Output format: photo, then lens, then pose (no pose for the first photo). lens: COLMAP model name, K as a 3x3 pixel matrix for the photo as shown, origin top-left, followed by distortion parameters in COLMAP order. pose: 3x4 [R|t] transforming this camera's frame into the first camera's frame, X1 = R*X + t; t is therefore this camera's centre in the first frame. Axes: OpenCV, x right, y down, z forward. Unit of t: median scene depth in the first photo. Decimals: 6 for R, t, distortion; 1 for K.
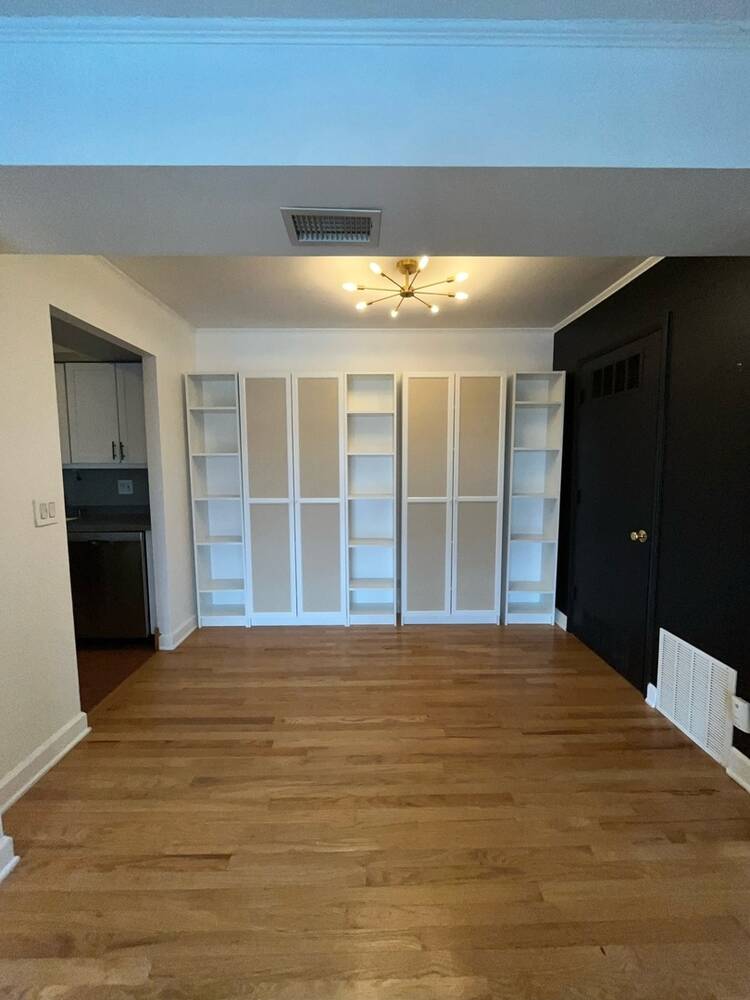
lens RADIAL K [[405.2, 0, 381.3], [0, 405.2, 499.0], [0, 0, 1]] dist [-0.000780, -0.000024]
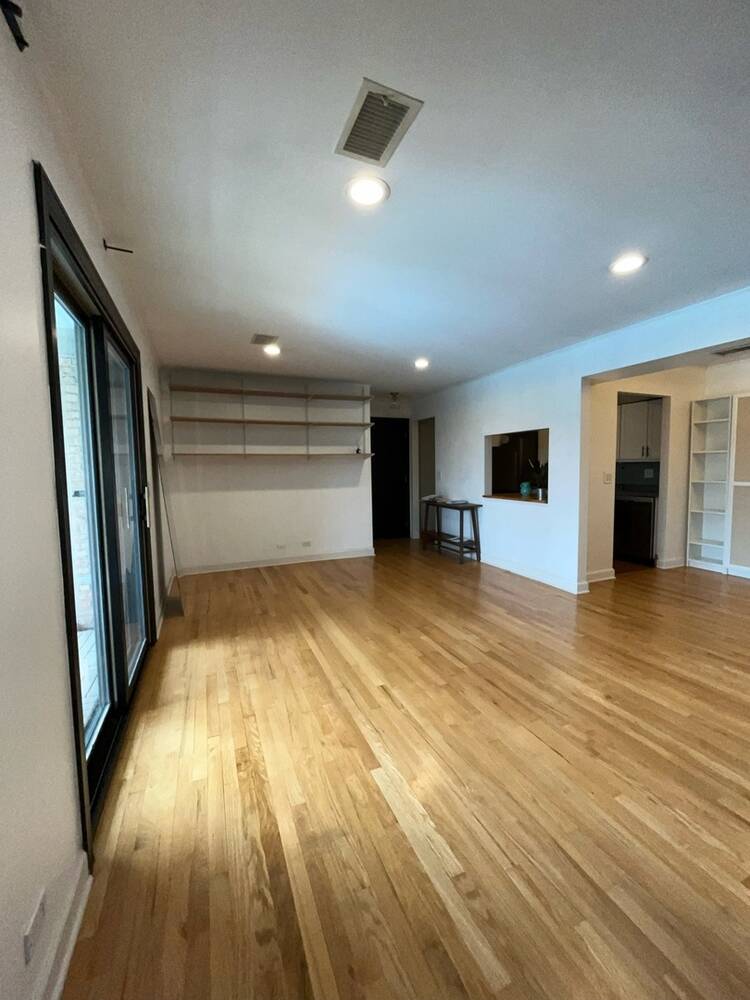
lens RADIAL K [[405.2, 0, 381.3], [0, 405.2, 499.0], [0, 0, 1]] dist [-0.000780, -0.000024]
pose [[0.372794, 0.076483, -0.924757, 0.550441], [-0.061062, 0.996459, 0.057797, 0.052550], [0.925903, 0.034921, 0.376144, -0.696156]]
